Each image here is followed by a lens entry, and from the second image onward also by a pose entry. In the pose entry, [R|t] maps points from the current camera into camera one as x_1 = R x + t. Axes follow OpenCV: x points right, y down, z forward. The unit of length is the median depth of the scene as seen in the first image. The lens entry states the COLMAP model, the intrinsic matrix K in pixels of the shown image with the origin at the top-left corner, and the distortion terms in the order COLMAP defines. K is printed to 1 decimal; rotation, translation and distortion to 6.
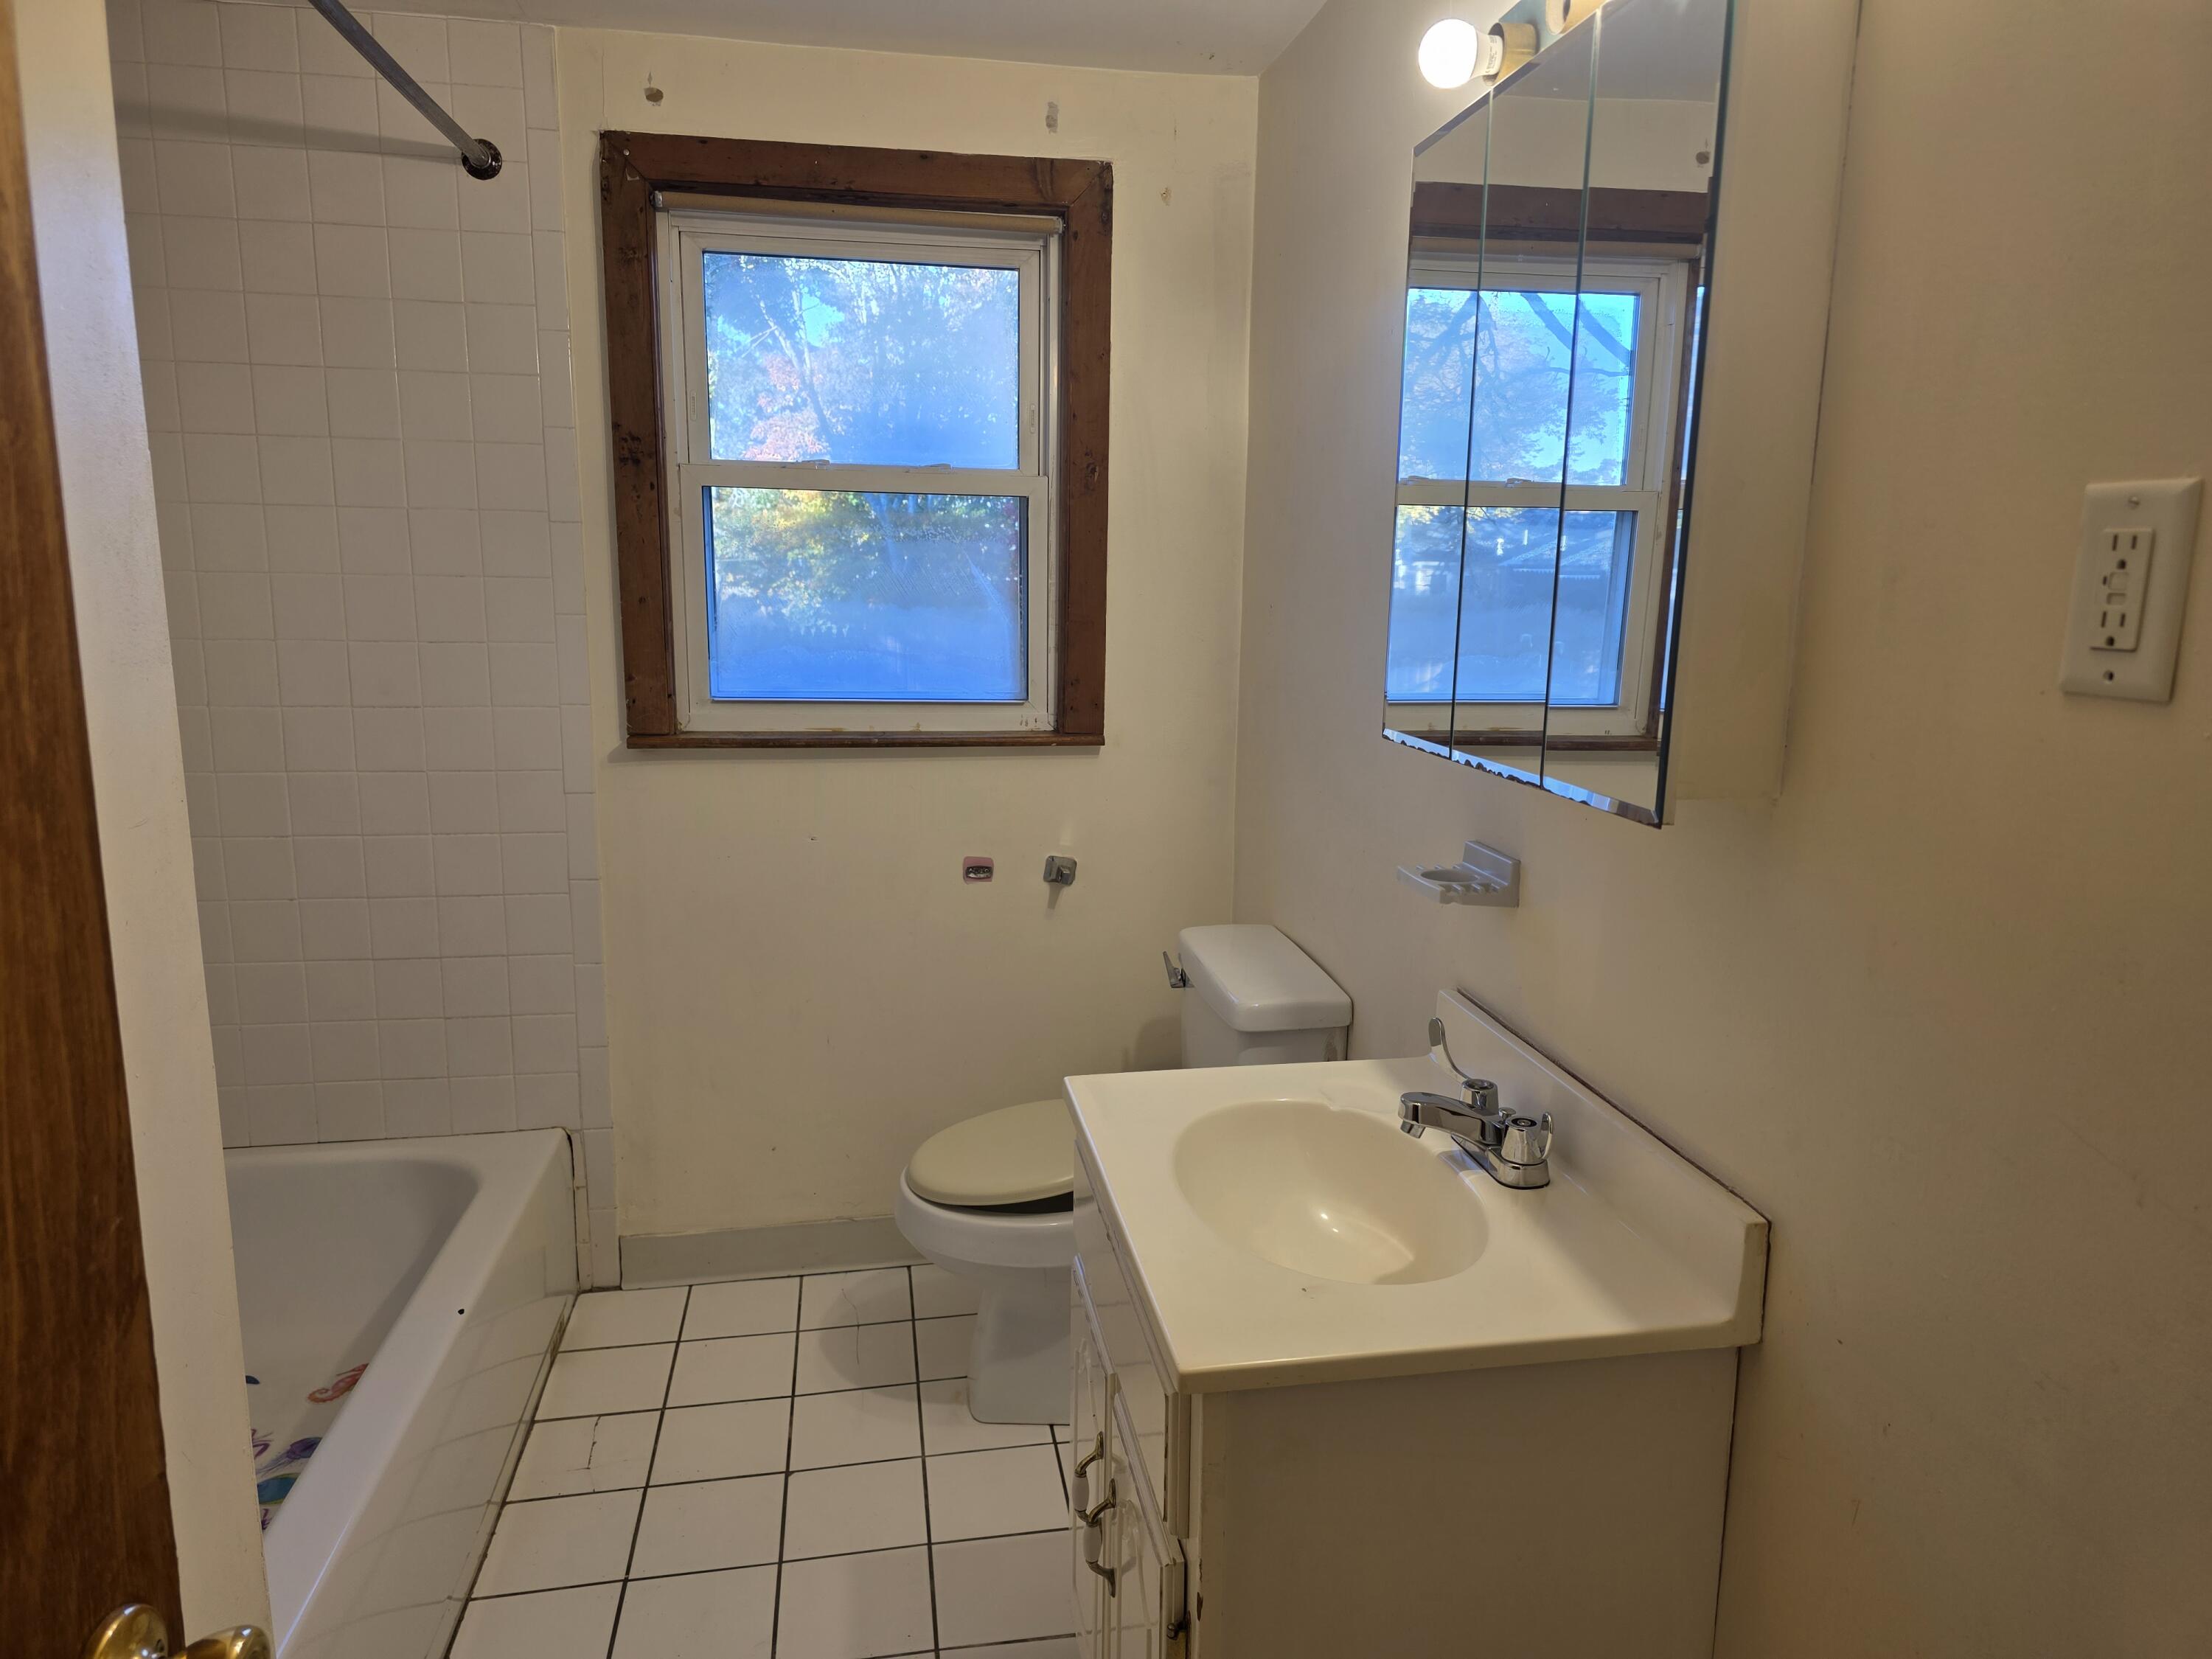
lens RADIAL K [[1514.6, 0, 1109.2], [0, 1514.6, 844.1], [0, 0, 1]] dist [0.078495, -0.085195]
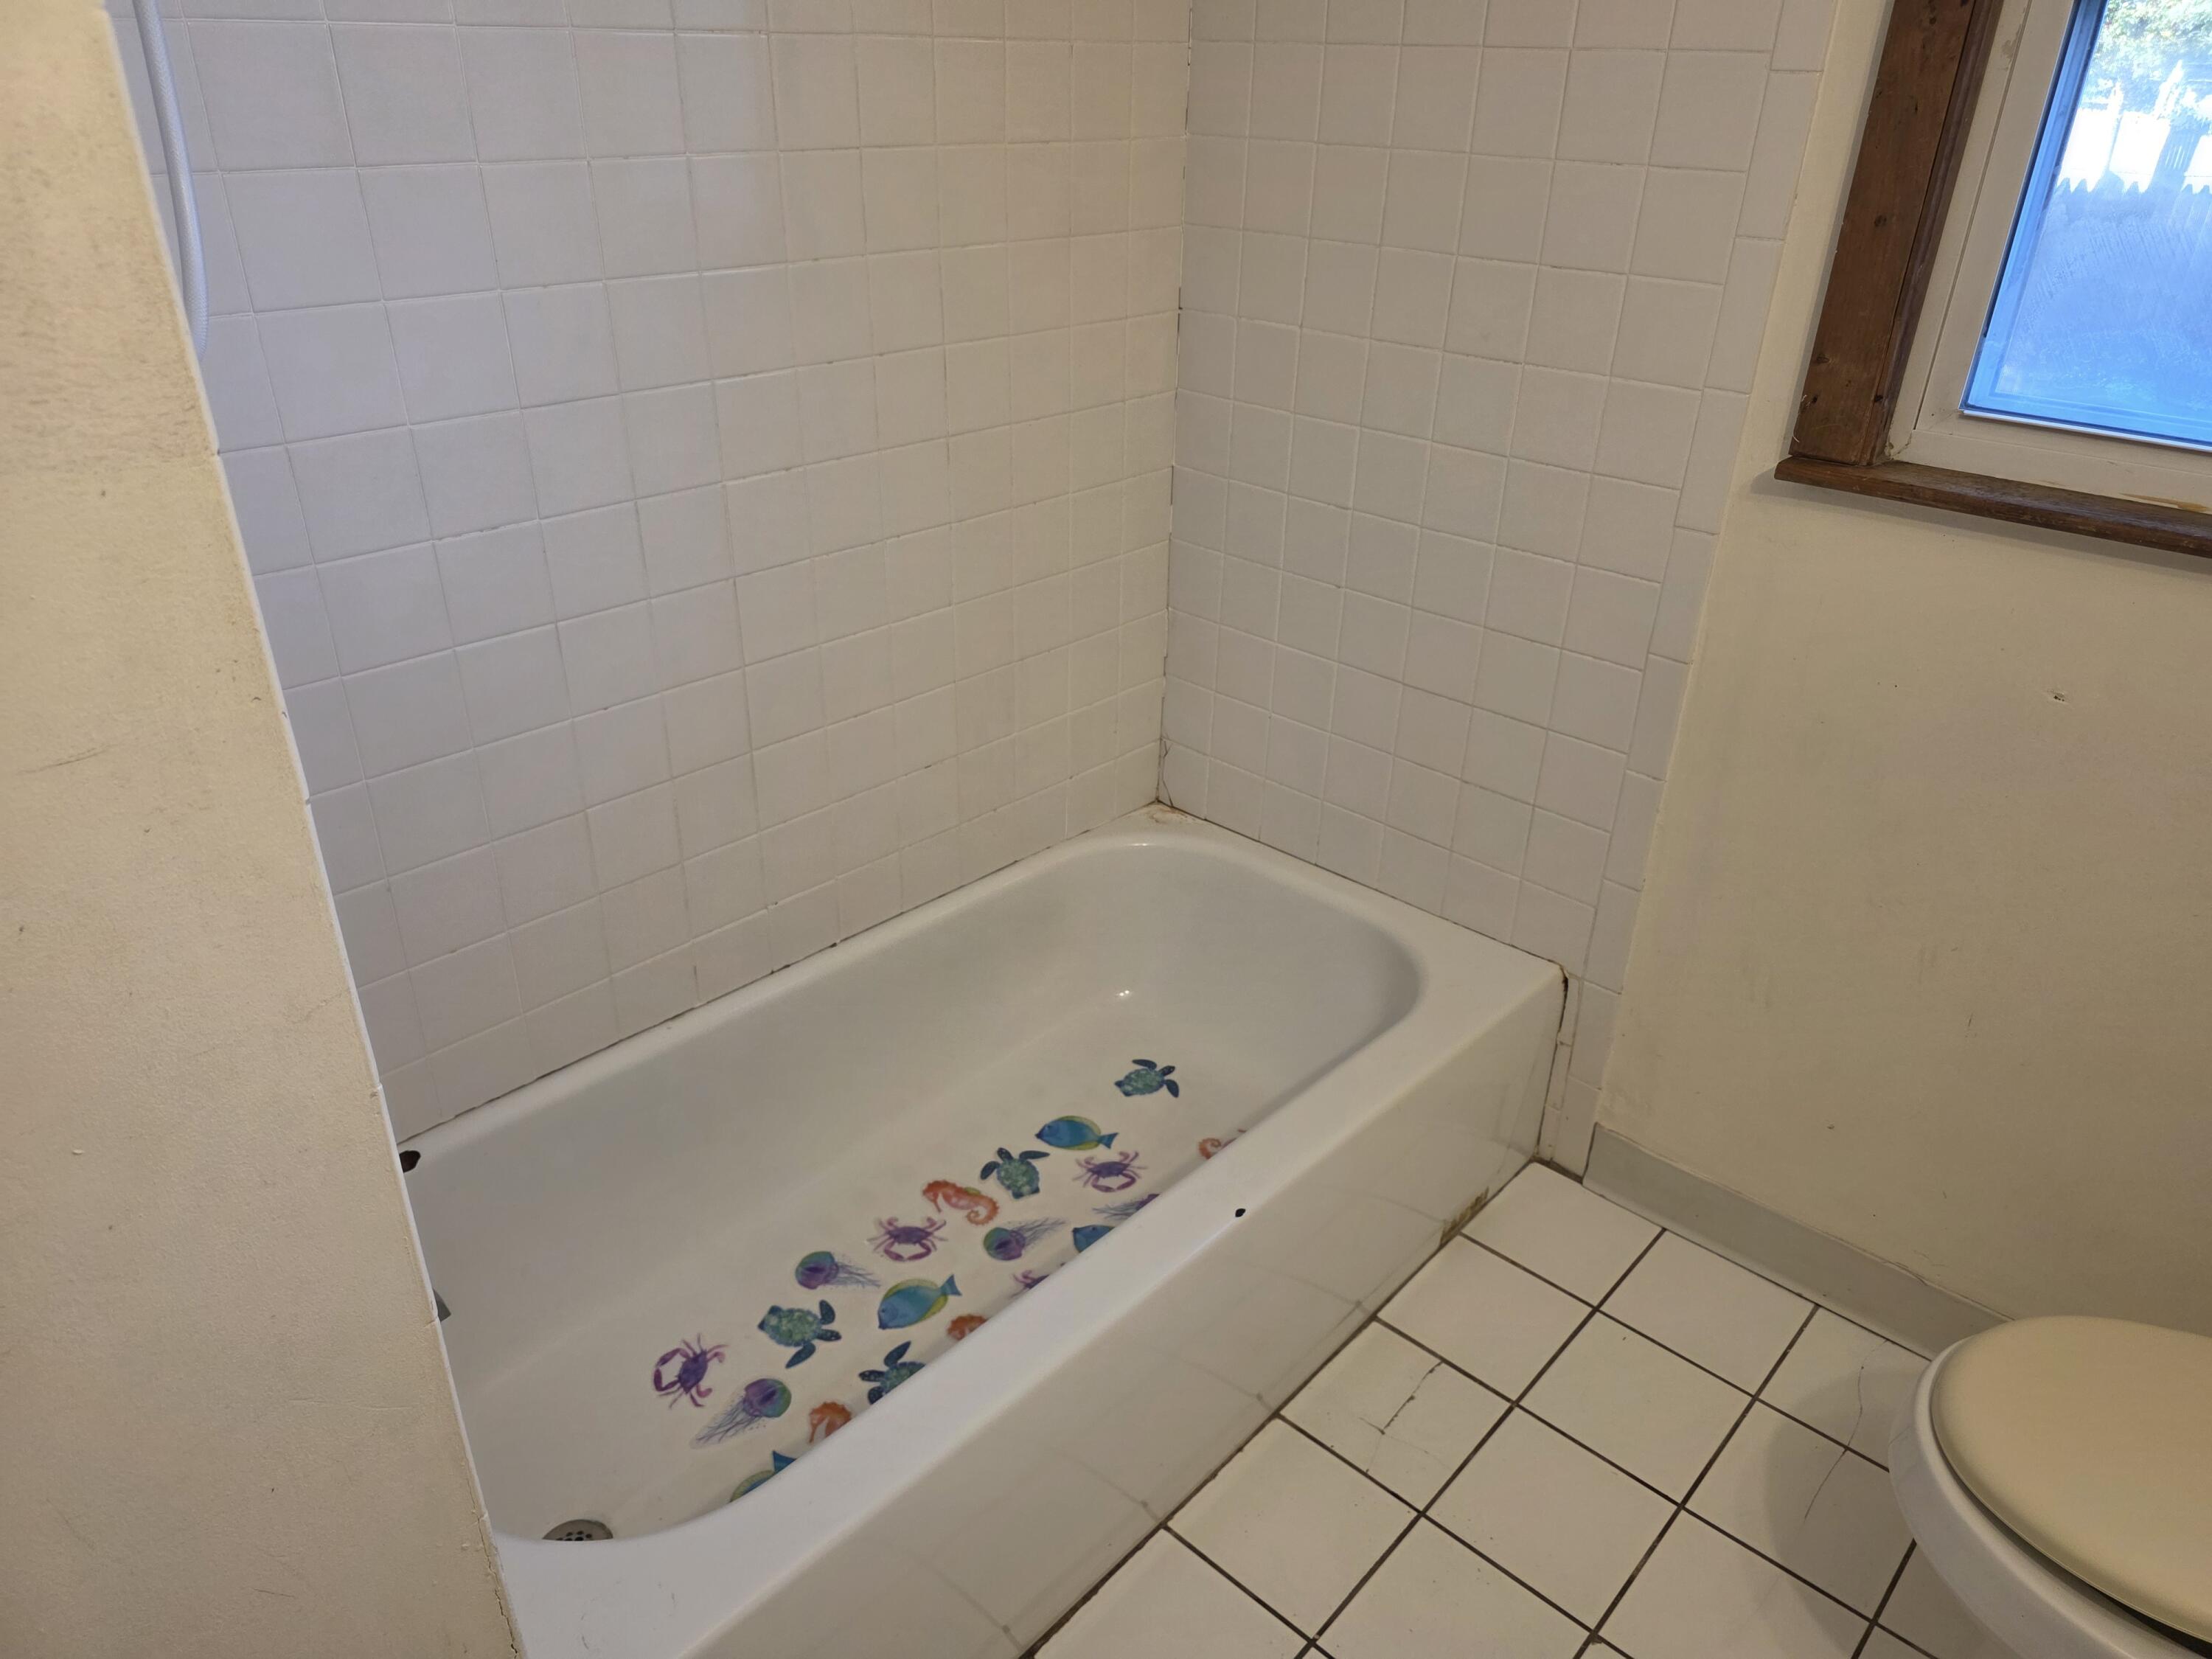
lens RADIAL K [[1514.6, 0, 1109.2], [0, 1514.6, 844.1], [0, 0, 1]] dist [0.078495, -0.085195]
pose [[0.620293, 0.368197, -0.692580, -0.000561], [-0.161569, 0.924019, 0.346532, -0.094789], [0.767549, -0.103052, 0.632652, 0.379791]]
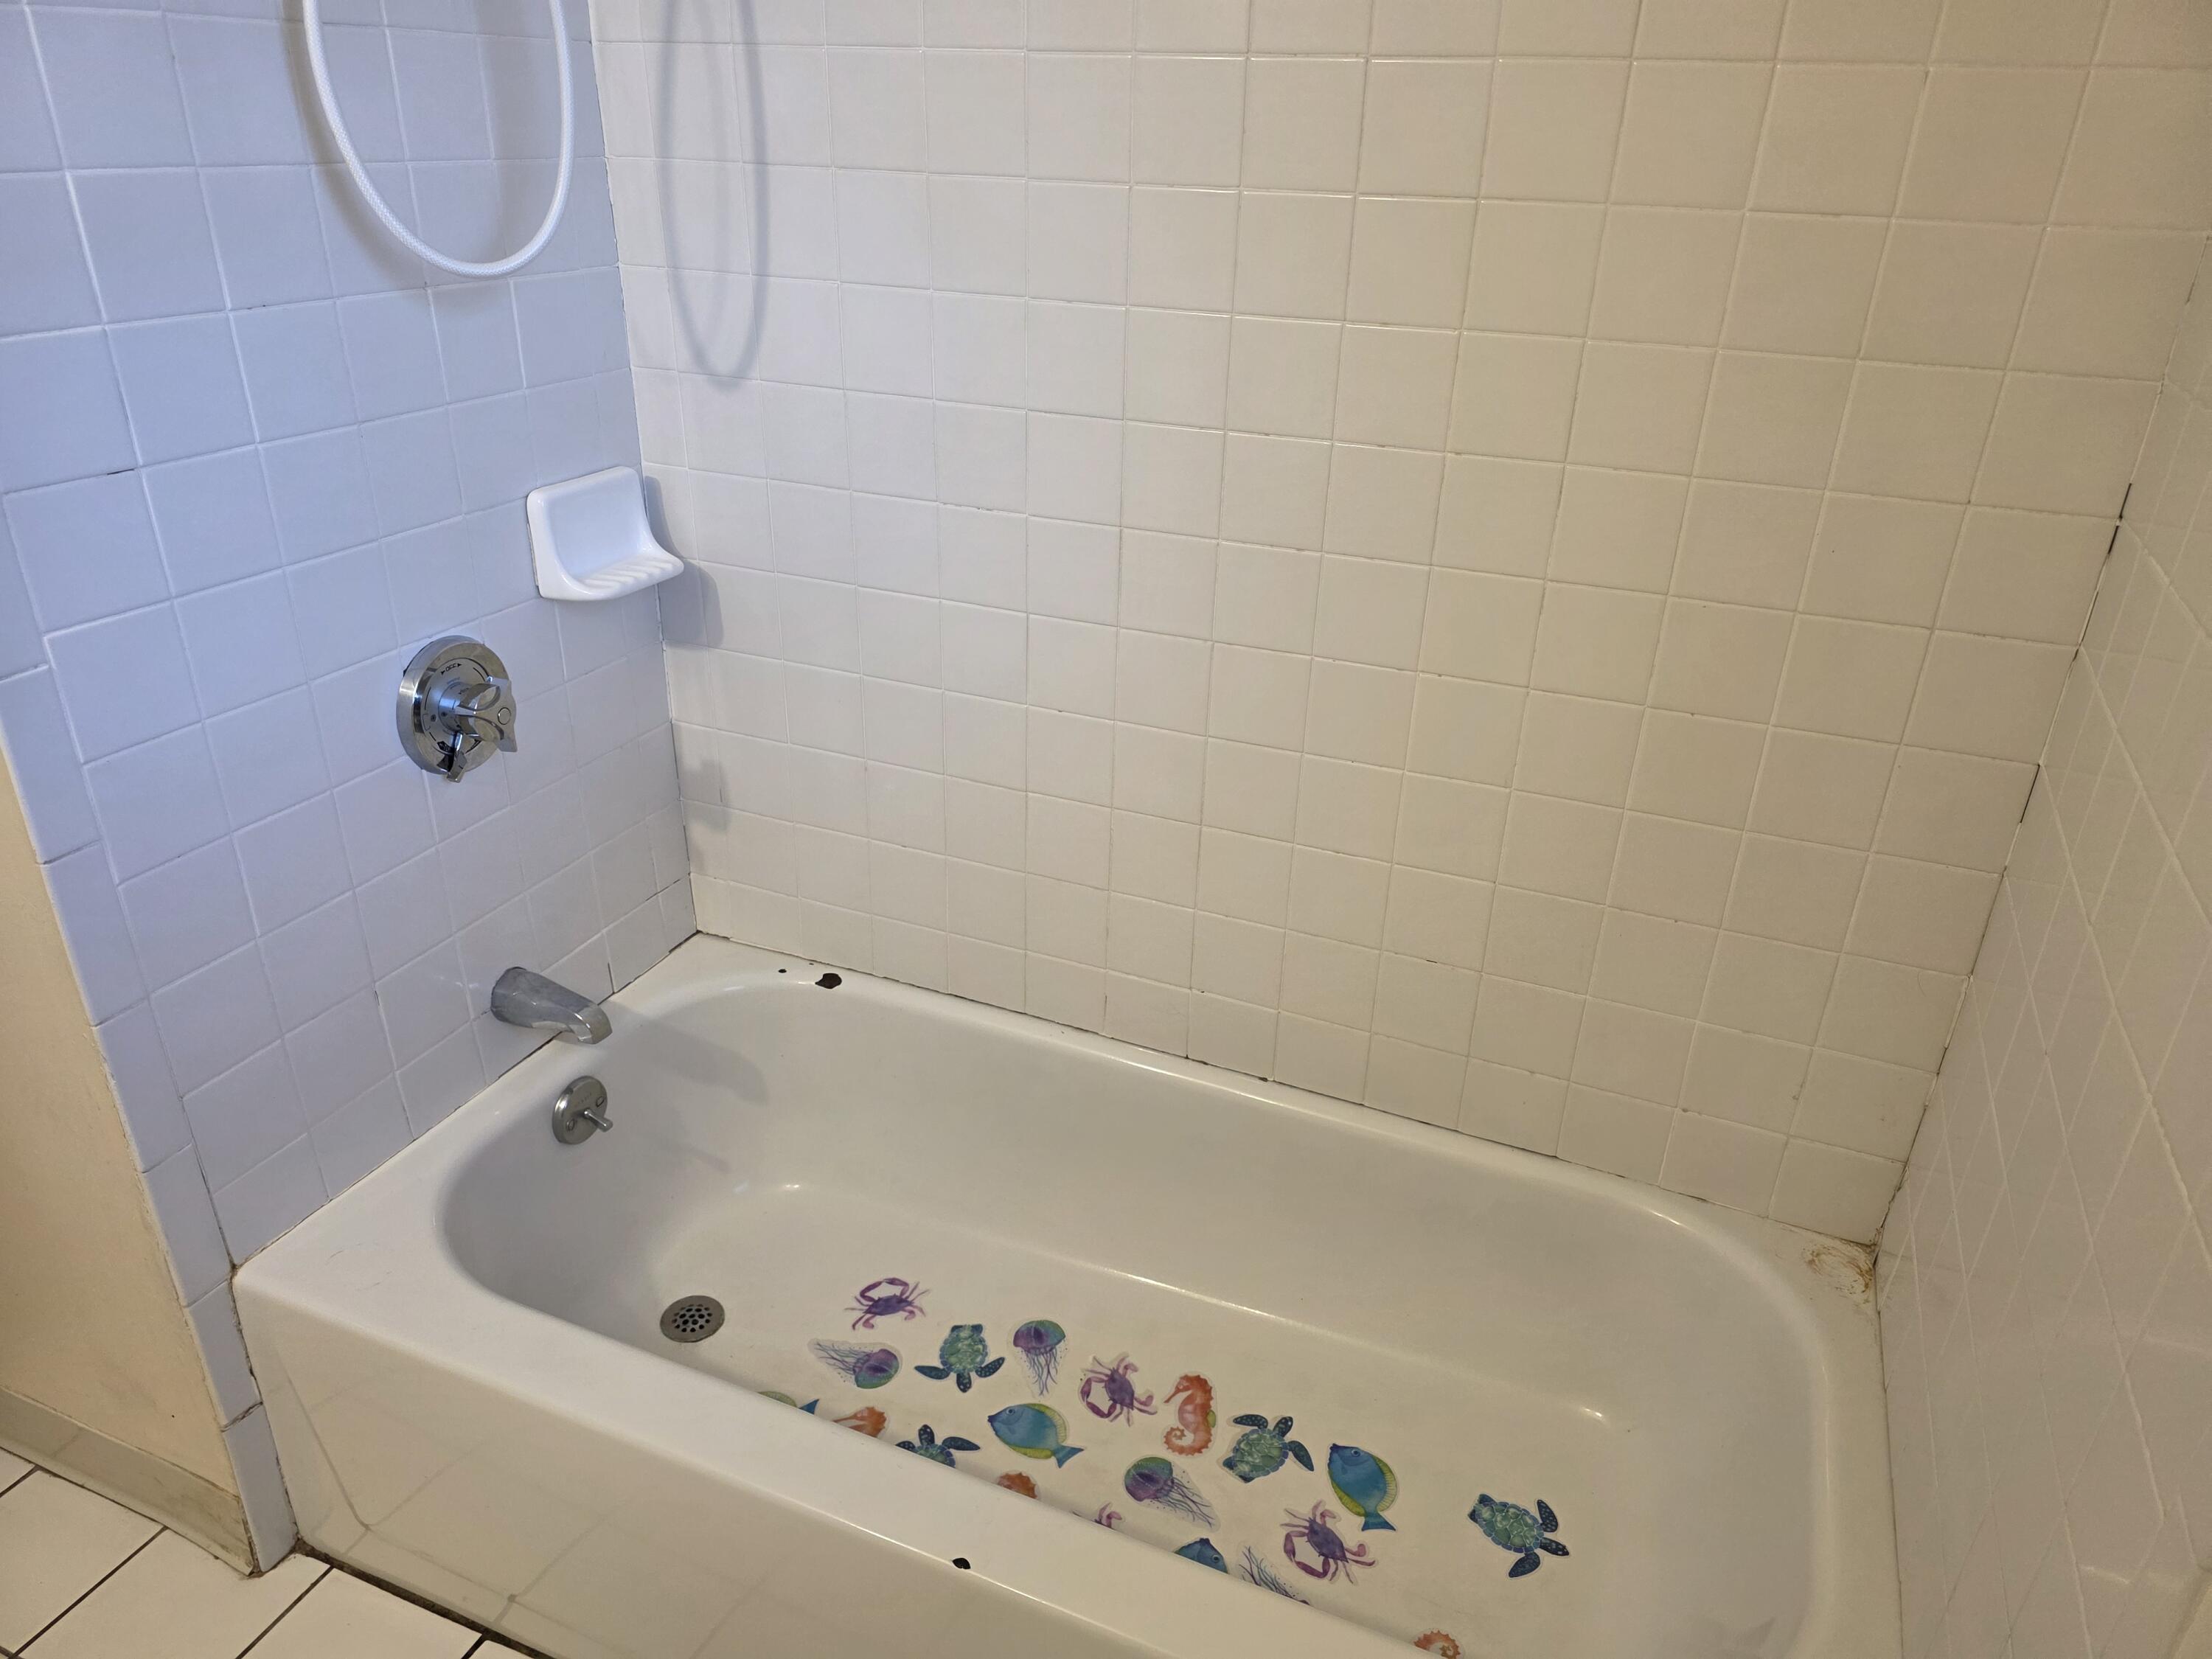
lens RADIAL K [[1514.6, 0, 1109.2], [0, 1514.6, 844.1], [0, 0, 1]] dist [0.078495, -0.085195]
pose [[-0.528611, 0.359137, -0.769150, -0.080480], [-0.185299, 0.835422, 0.517431, -0.185196], [0.828393, 0.416042, -0.375066, 0.908654]]
